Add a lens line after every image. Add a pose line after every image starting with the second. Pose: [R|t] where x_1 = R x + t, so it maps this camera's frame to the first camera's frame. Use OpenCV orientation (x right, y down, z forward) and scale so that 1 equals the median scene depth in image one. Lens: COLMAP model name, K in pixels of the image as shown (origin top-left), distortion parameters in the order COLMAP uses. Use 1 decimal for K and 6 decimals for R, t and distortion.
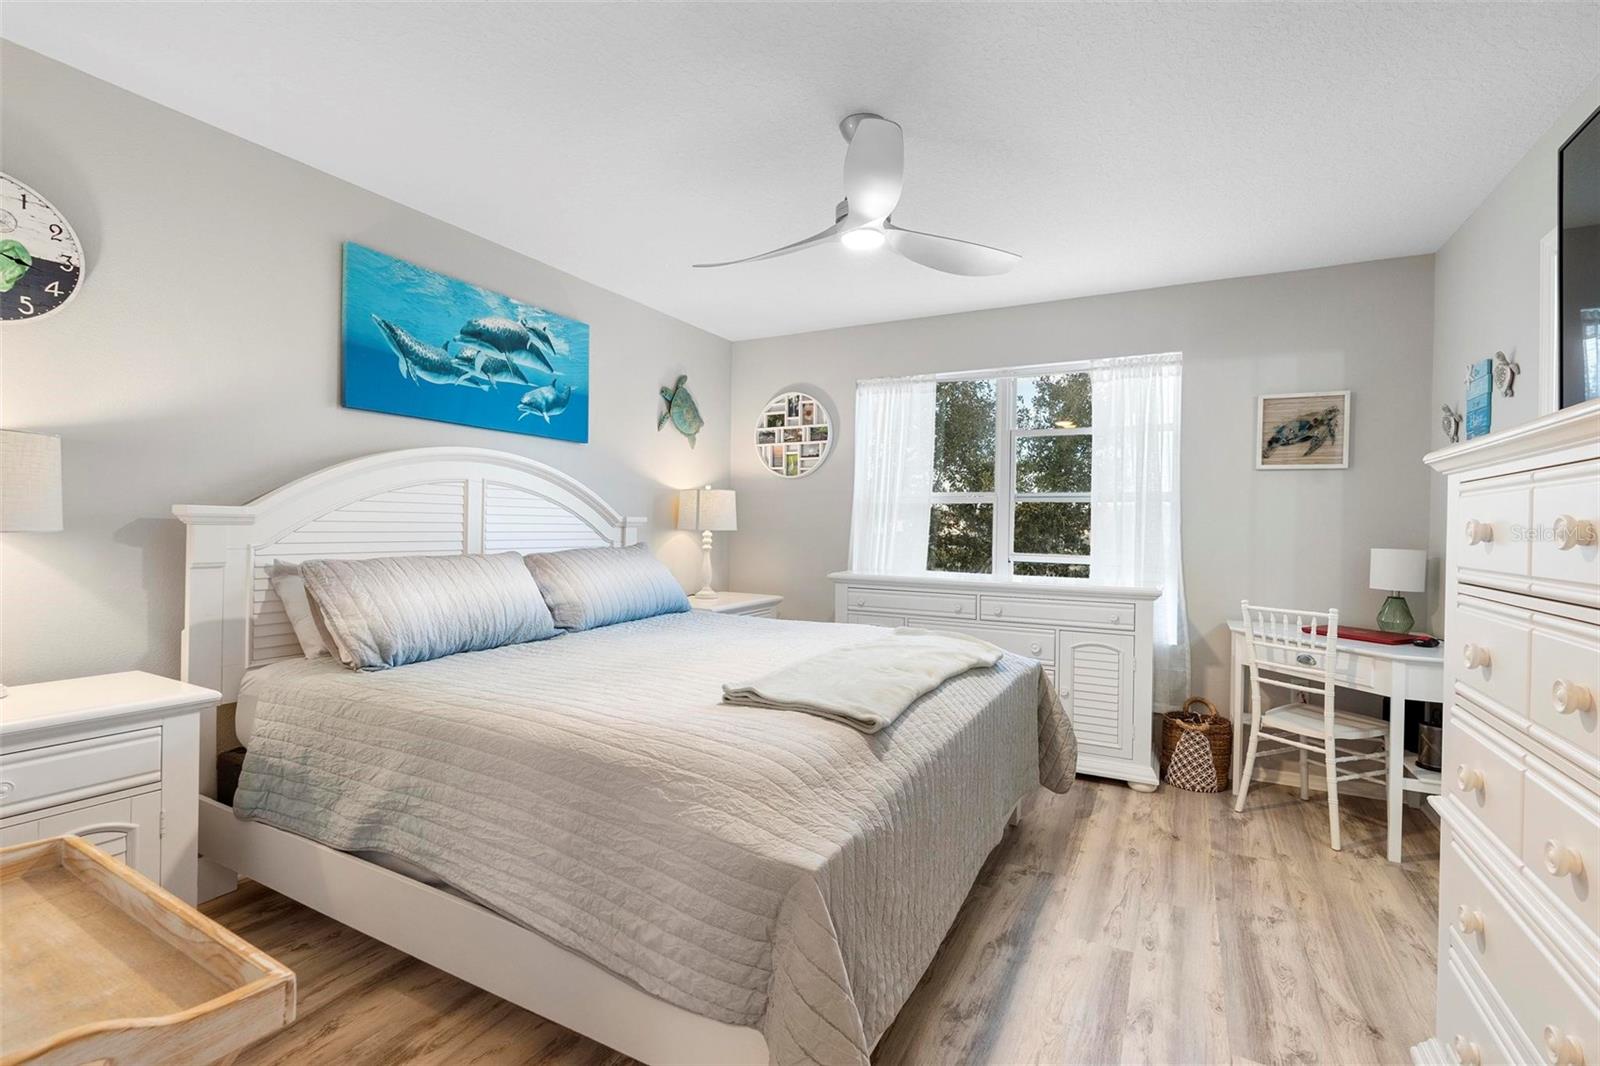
lens RADIAL K [[727.0, 0, 799.1], [0, 727.0, 508.7], [0, 0, 1]] dist [-0.007419, 0.001333]
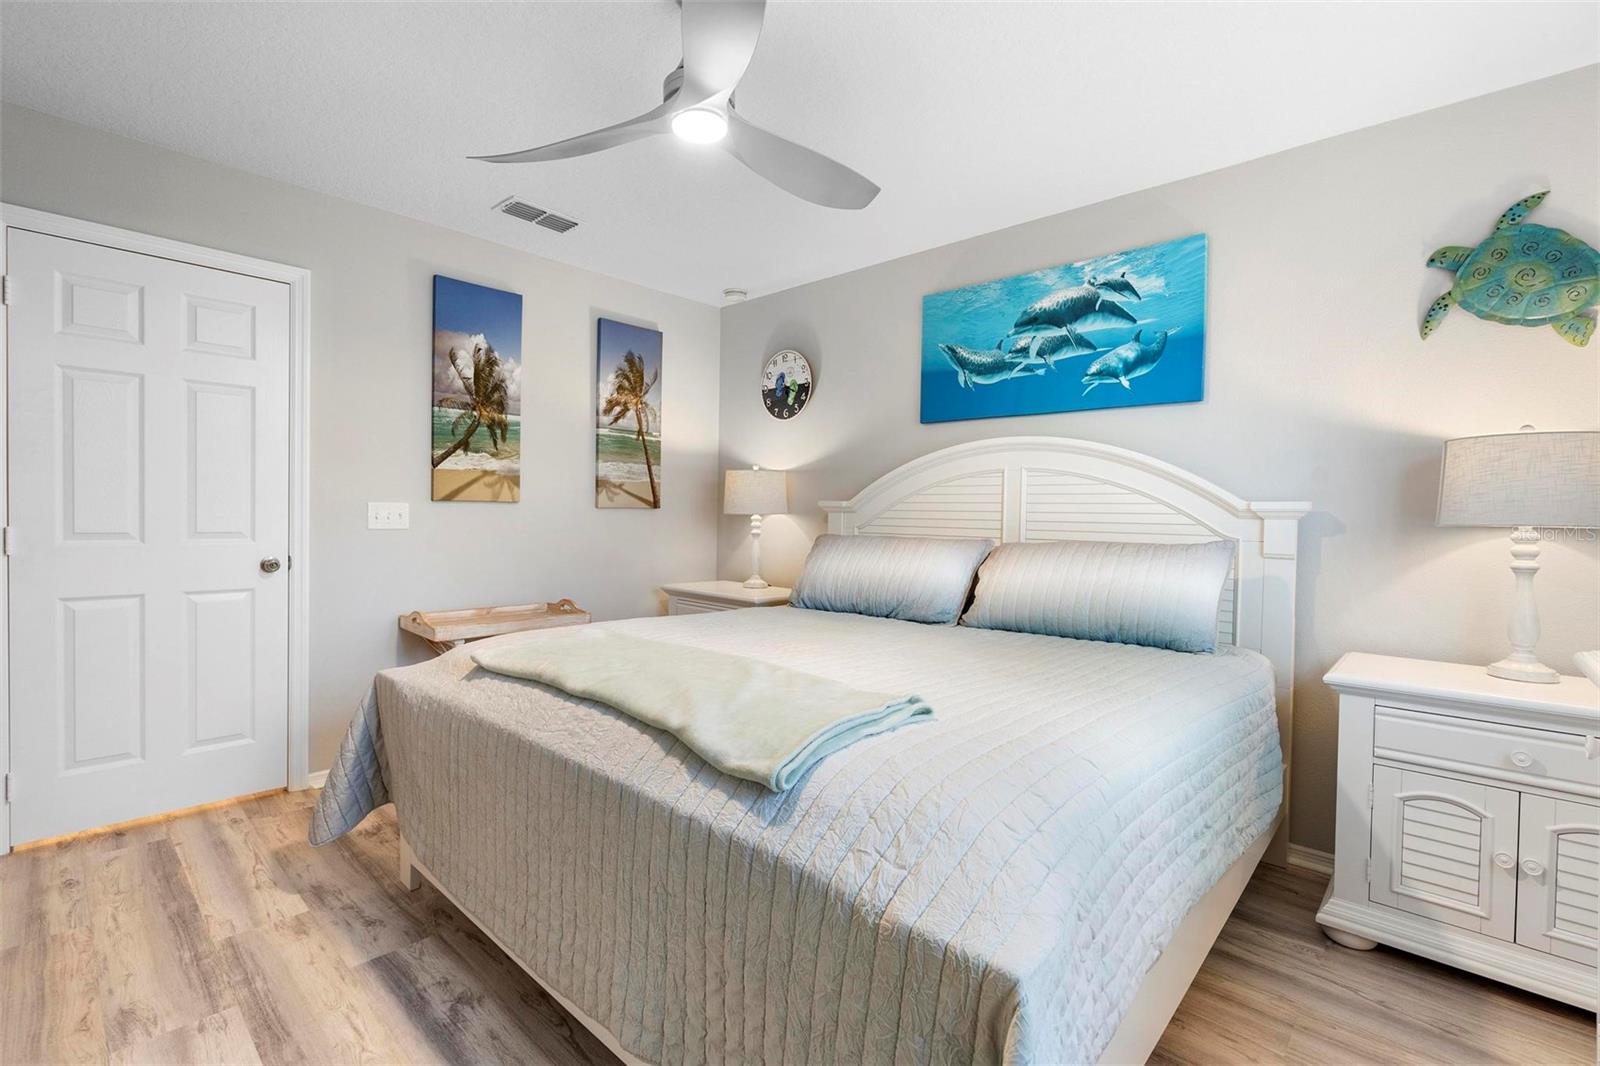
lens RADIAL K [[727.0, 0, 799.1], [0, 727.0, 508.7], [0, 0, 1]] dist [-0.007419, 0.001333]
pose [[-0.263695, -0.018167, -0.964435, 0.580731], [0.007419, 0.999755, -0.020860, 0.033157], [0.964578, -0.012656, -0.263495, 0.941431]]
